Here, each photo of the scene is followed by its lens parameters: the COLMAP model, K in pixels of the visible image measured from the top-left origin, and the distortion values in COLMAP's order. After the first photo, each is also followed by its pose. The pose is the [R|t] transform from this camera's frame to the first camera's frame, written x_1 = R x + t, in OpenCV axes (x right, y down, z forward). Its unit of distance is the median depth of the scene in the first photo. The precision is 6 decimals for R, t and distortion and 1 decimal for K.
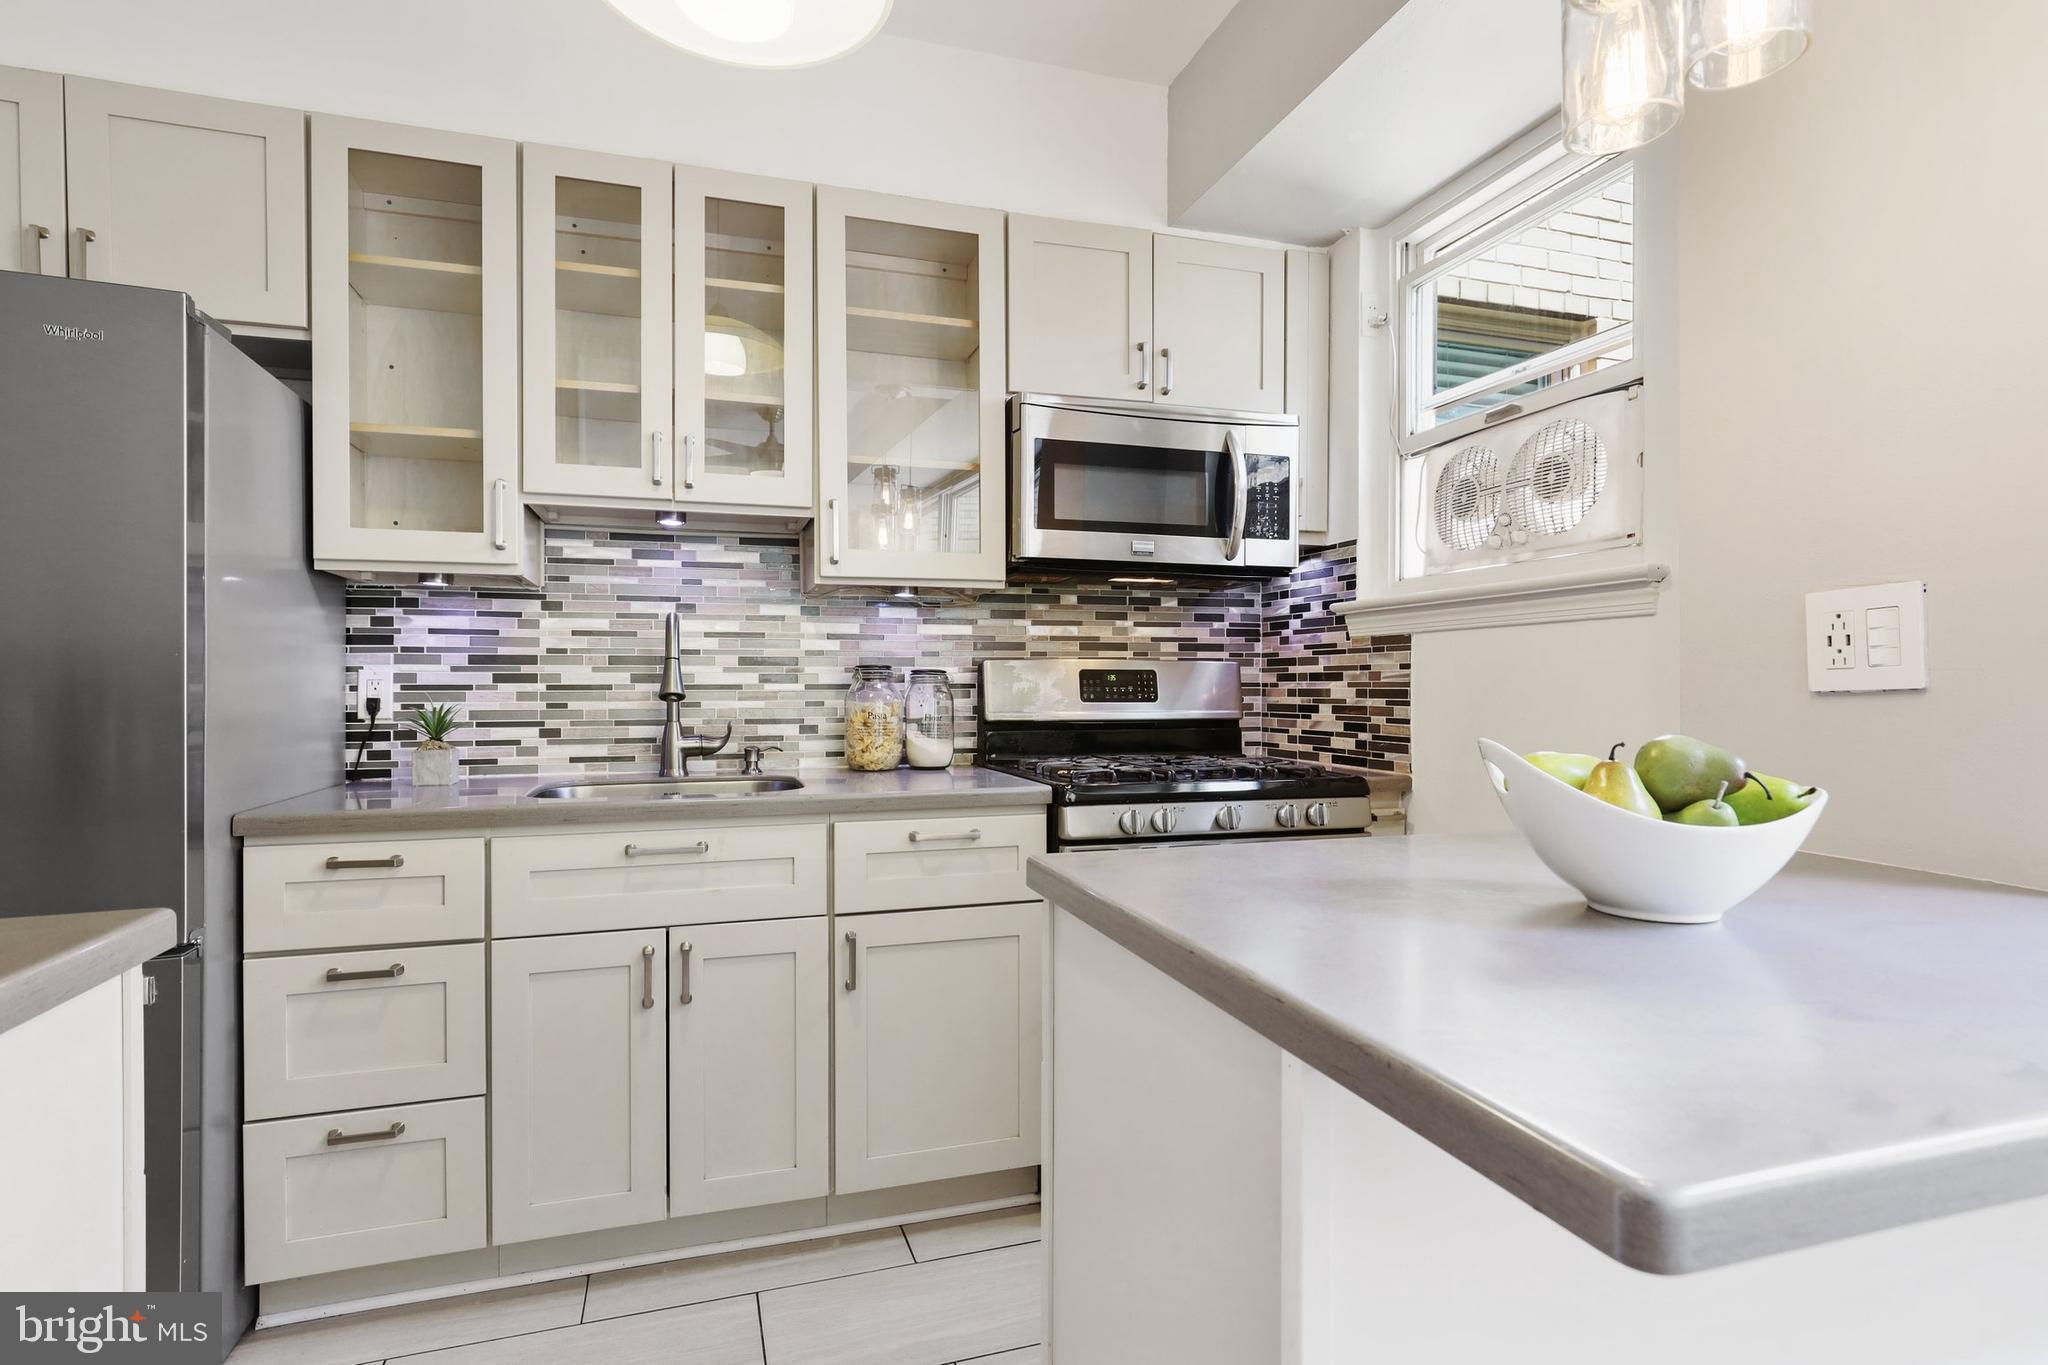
lens RADIAL K [[1011.1, 0, 1015.6], [0, 1011.1, 683.3], [0, 0, 1]] dist [-0.004534, 0.000433]
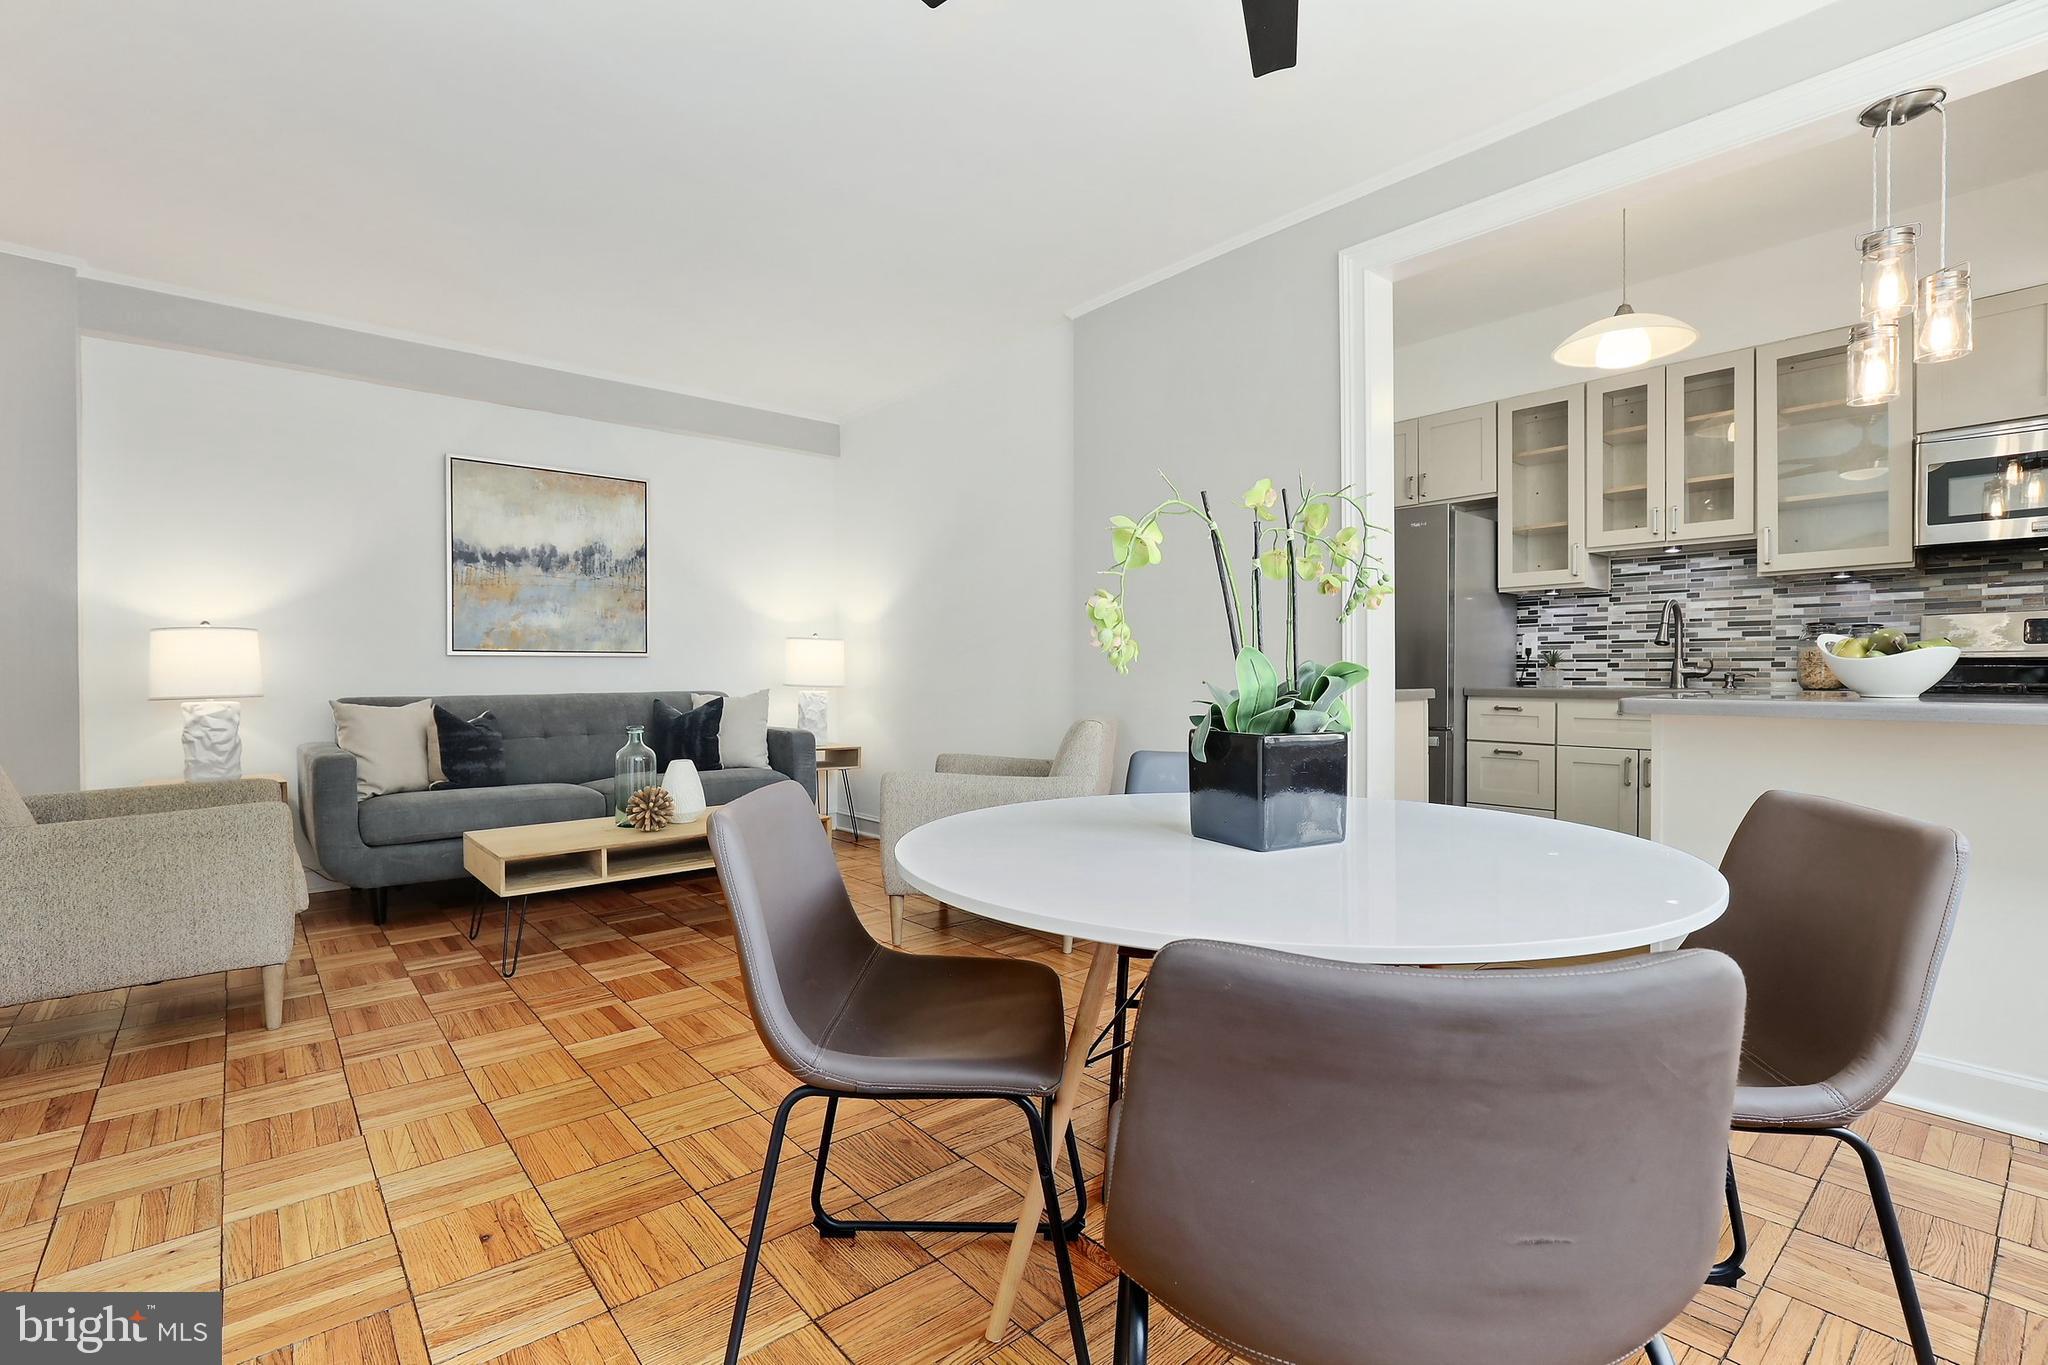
lens RADIAL K [[938.8, 0, 1015.3], [0, 938.8, 687.1], [0, 0, 1]] dist [-0.015257, 0.007161]
pose [[0.391209, 0.016441, -0.920155, 0.711854], [0.001457, 0.999828, 0.018484, 0.054019], [0.920301, -0.008572, 0.391118, -0.730058]]
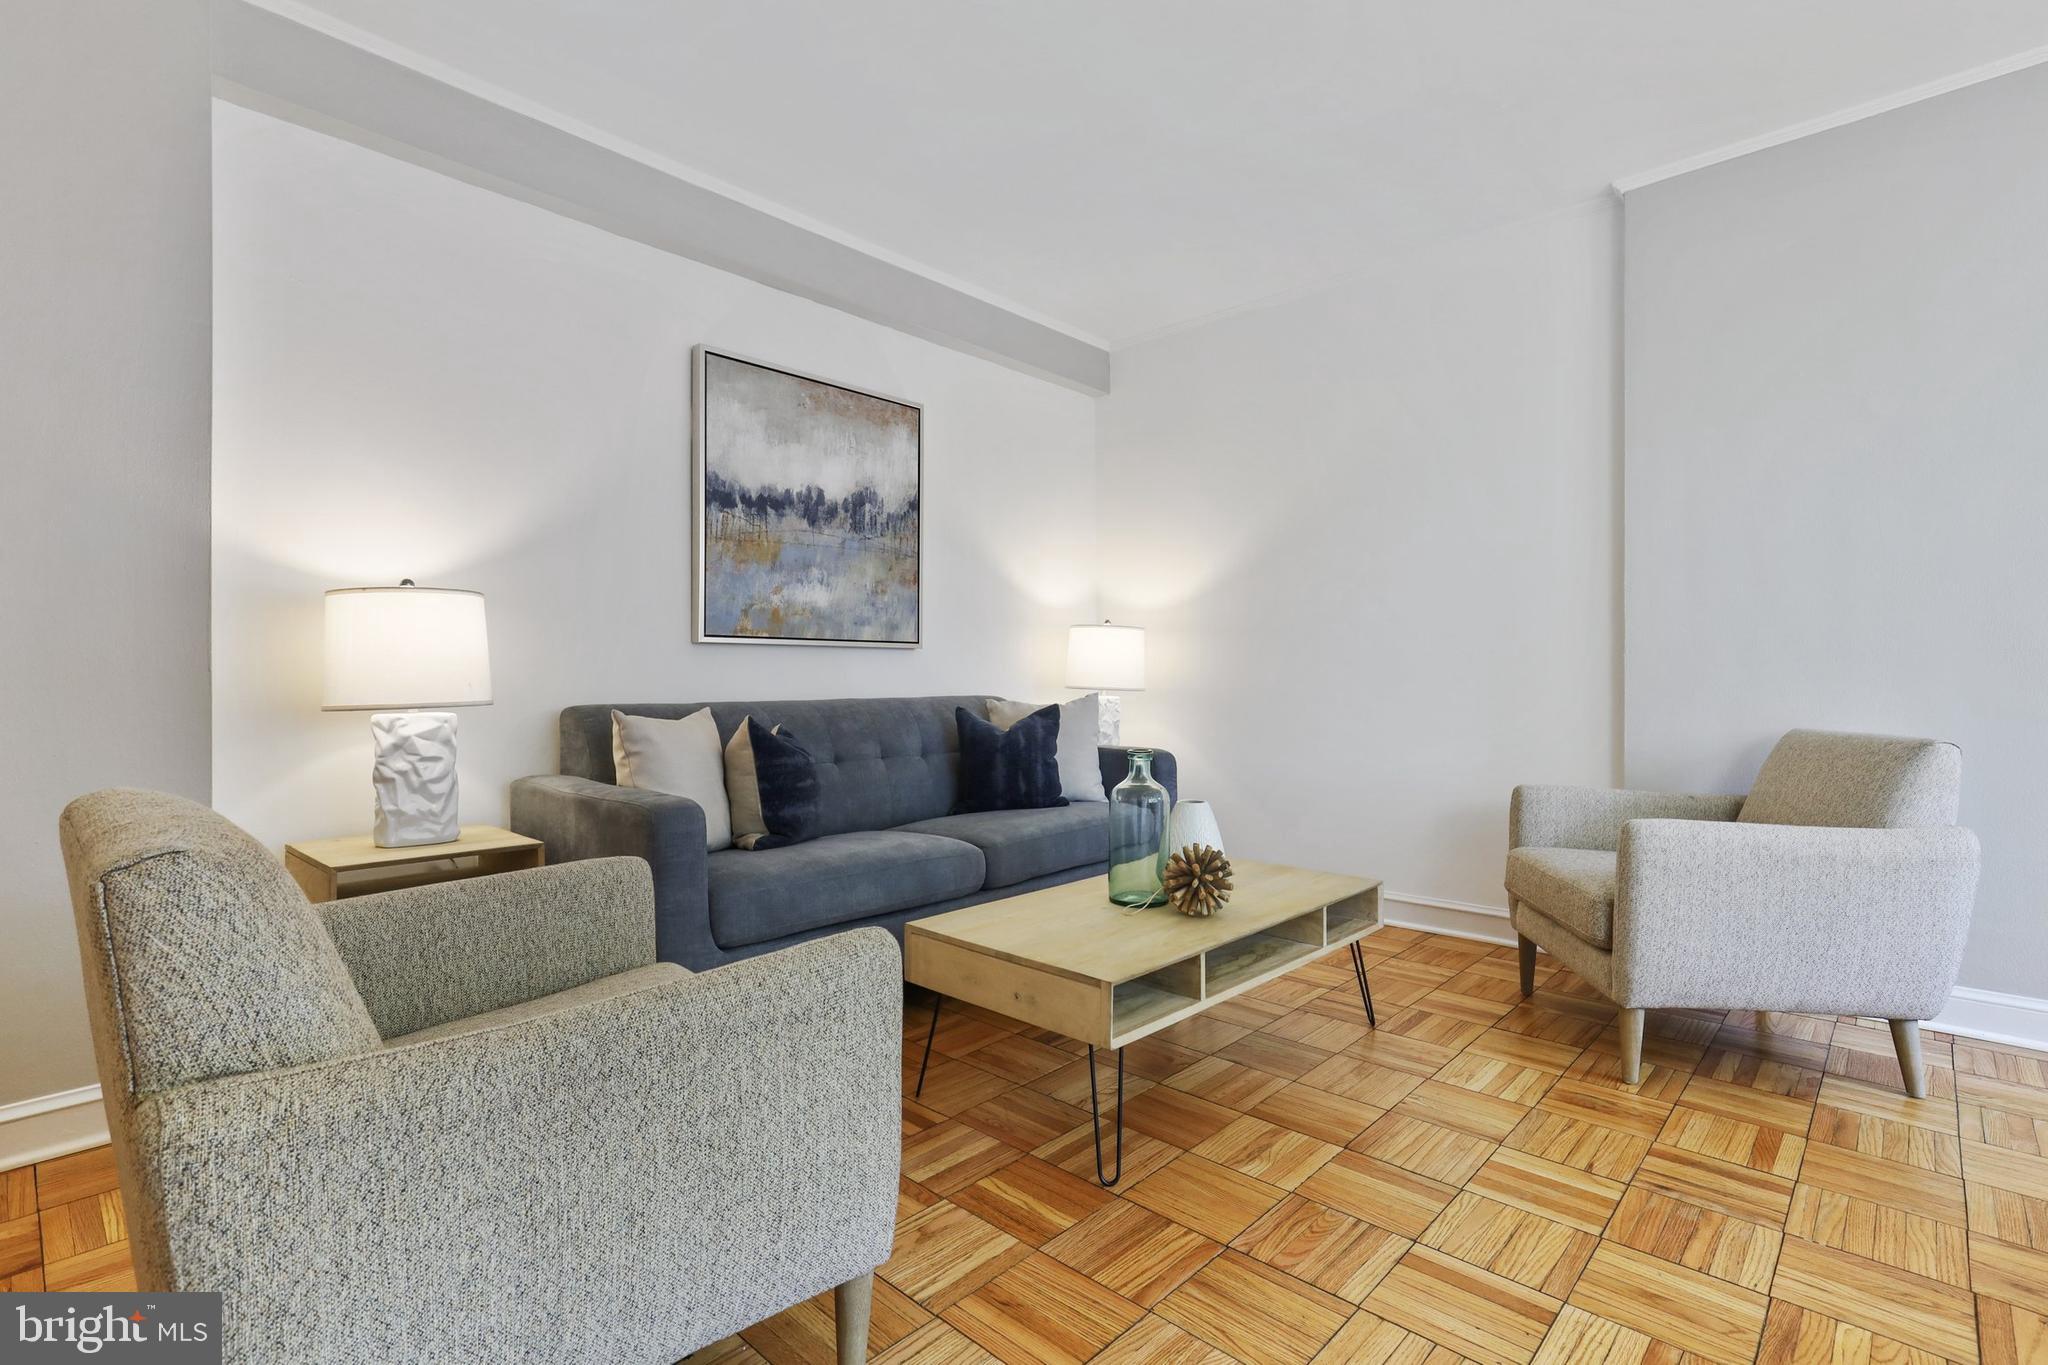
lens RADIAL K [[971.2, 0, 1018.2], [0, 971.2, 686.6], [0, 0, 1]] dist [-0.001475, 0.001235]
pose [[0.493214, 0.011789, -0.869828, -0.049327], [-0.001828, 0.999920, 0.012515, 0.064772], [0.869906, -0.004583, 0.493196, -1.280695]]
